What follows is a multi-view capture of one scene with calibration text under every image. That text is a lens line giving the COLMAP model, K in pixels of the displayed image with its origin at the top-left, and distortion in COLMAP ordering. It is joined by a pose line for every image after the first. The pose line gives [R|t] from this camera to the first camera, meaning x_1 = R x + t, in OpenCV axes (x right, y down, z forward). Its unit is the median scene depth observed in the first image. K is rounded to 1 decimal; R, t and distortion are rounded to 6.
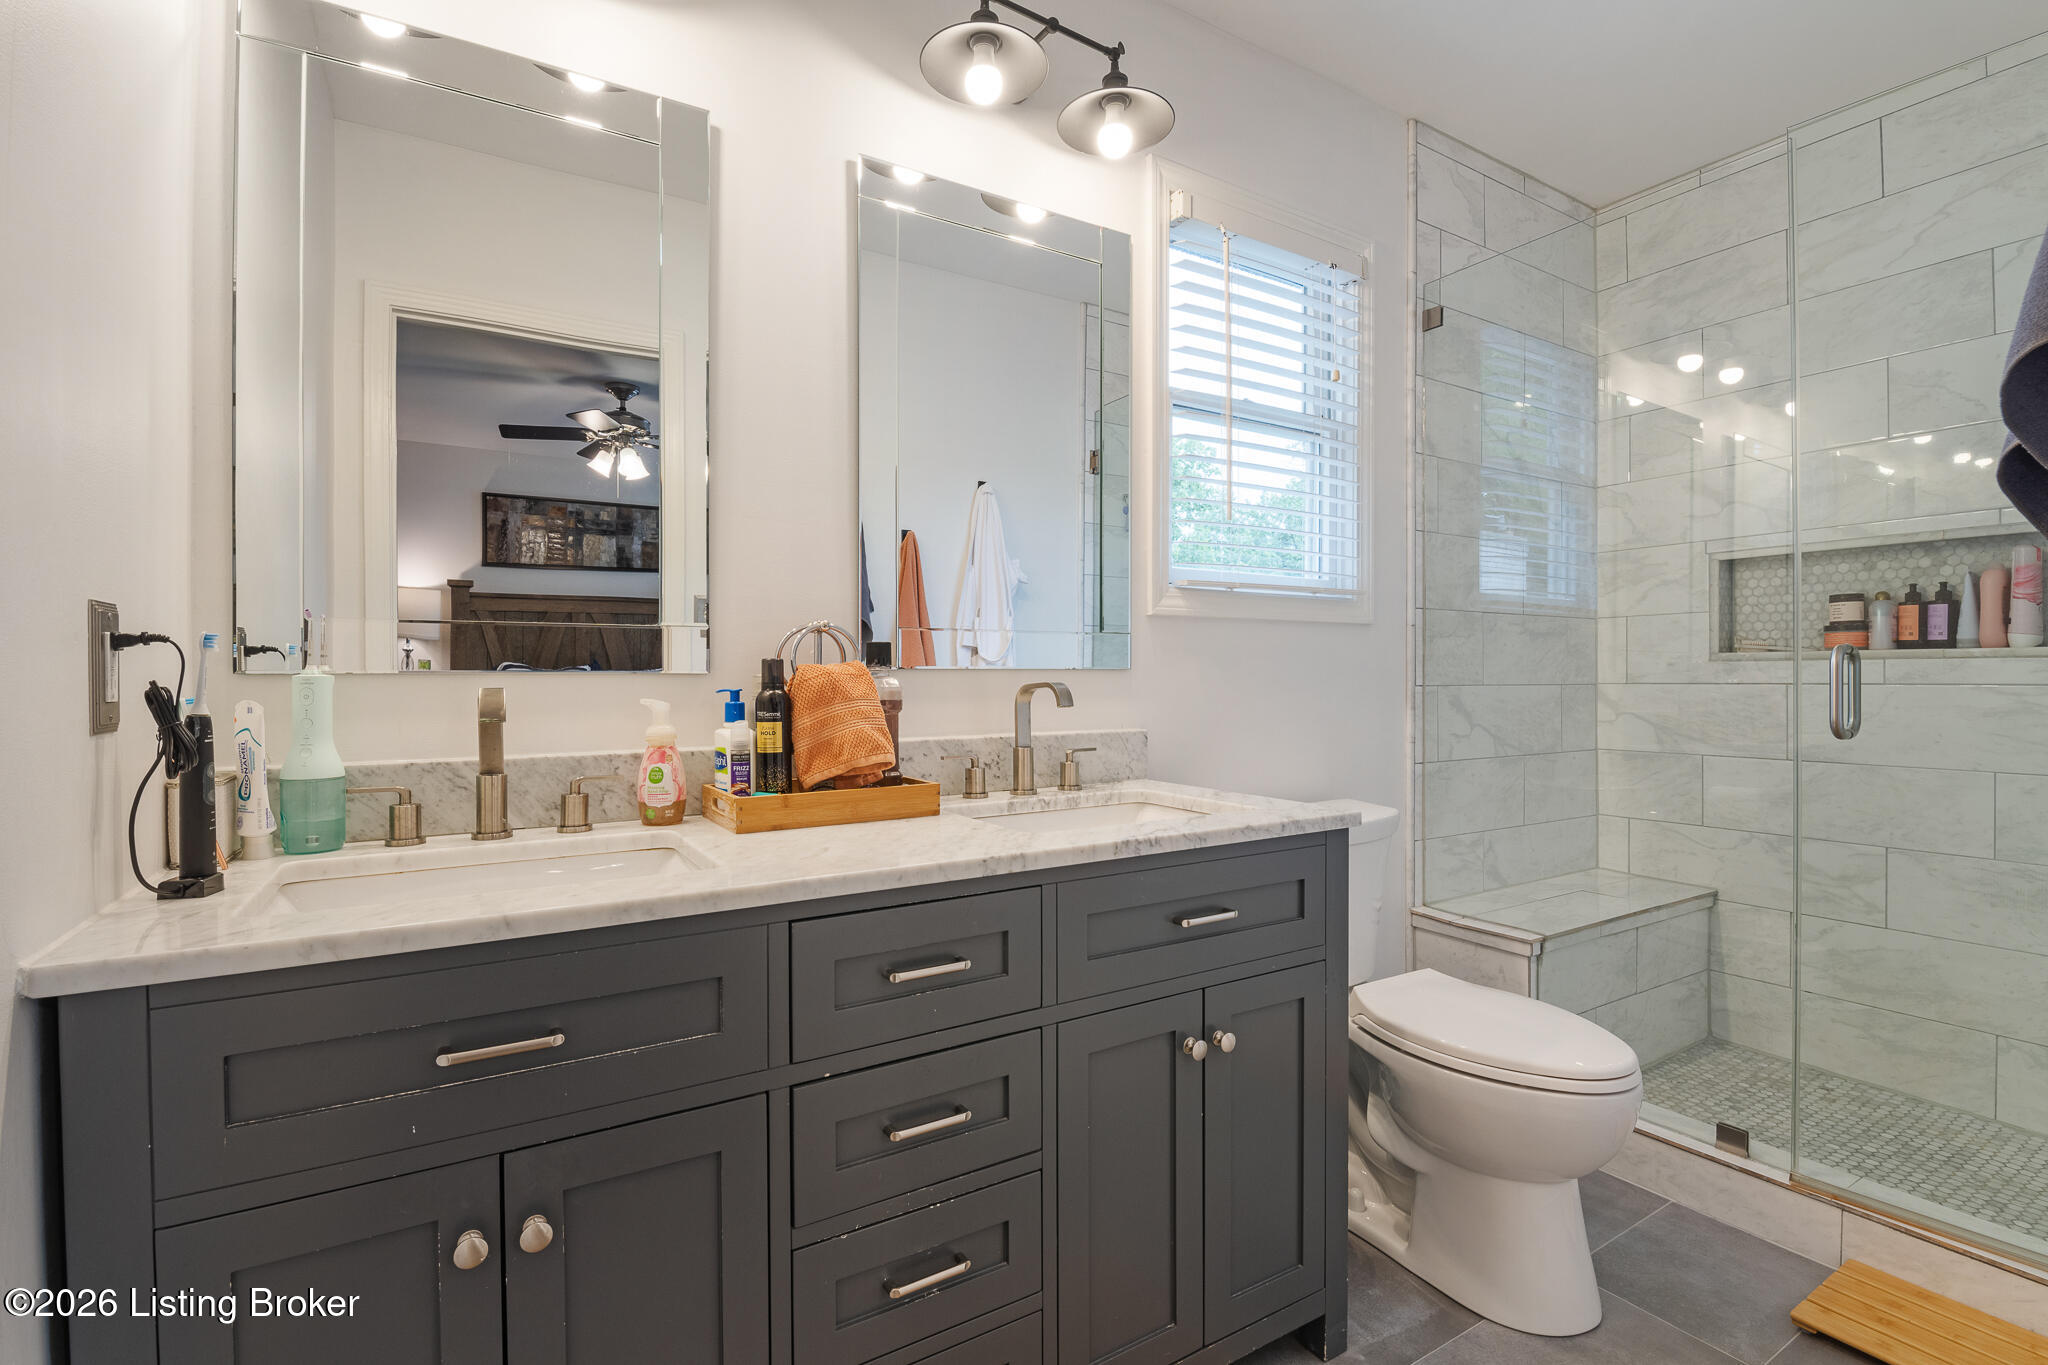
lens RADIAL K [[926.3, 0, 1020.1], [0, 926.3, 684.0], [0, 0, 1]] dist [-0.019970, -0.001212]
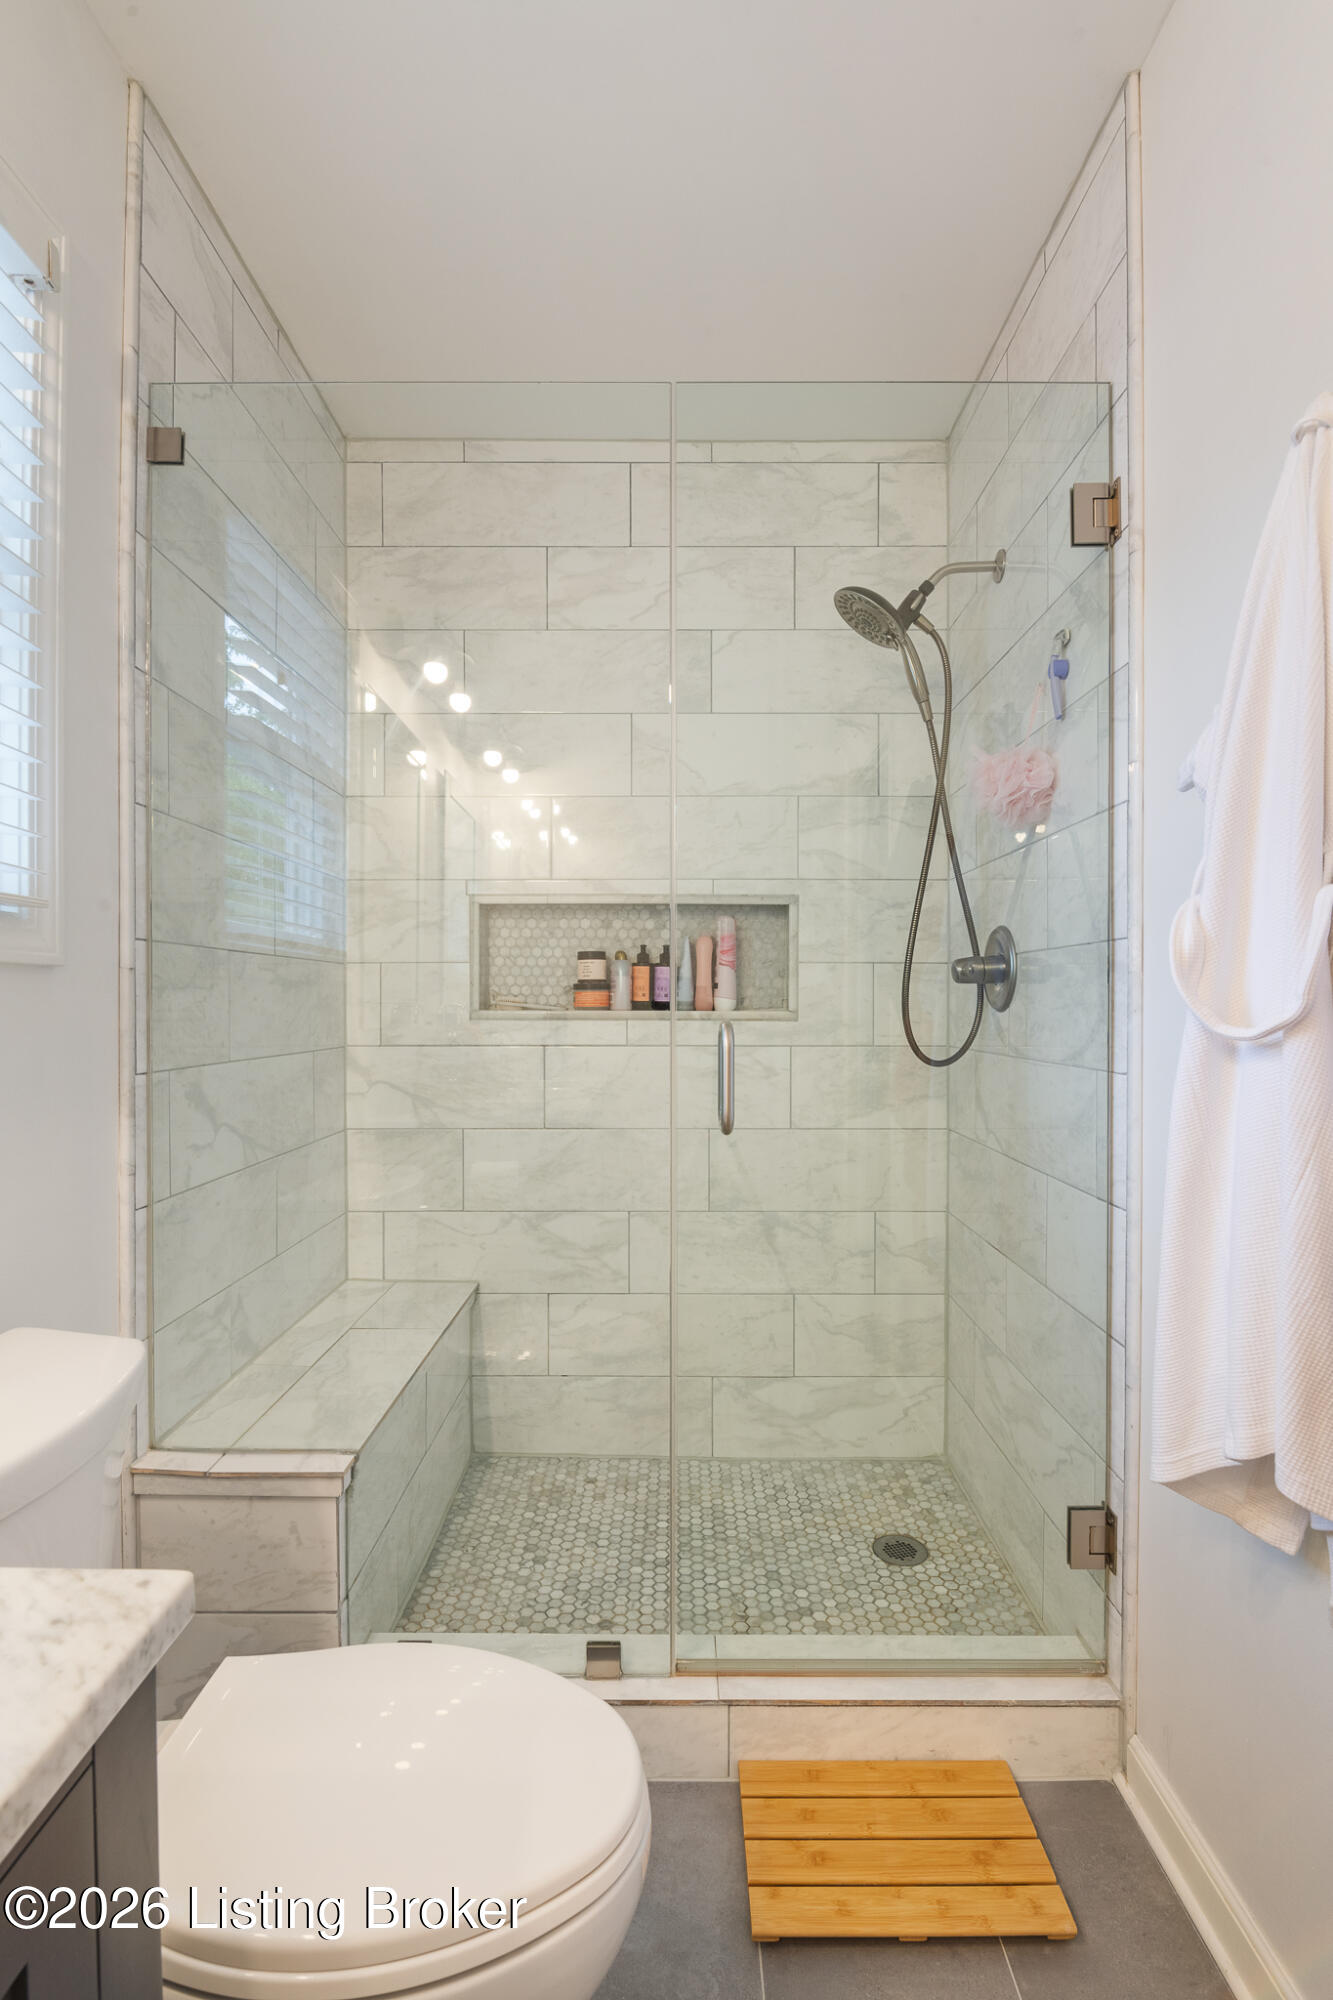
lens RADIAL K [[945.1, 0, 672.4], [0, 945.1, 1012.2], [0, 0, 1]] dist [0.000803, -0.004571]
pose [[0.522767, -0.003746, 0.852468, 0.102553], [0.002395, 0.999993, 0.002925, -0.037331], [-0.852472, 0.000512, 0.522772, 0.407745]]
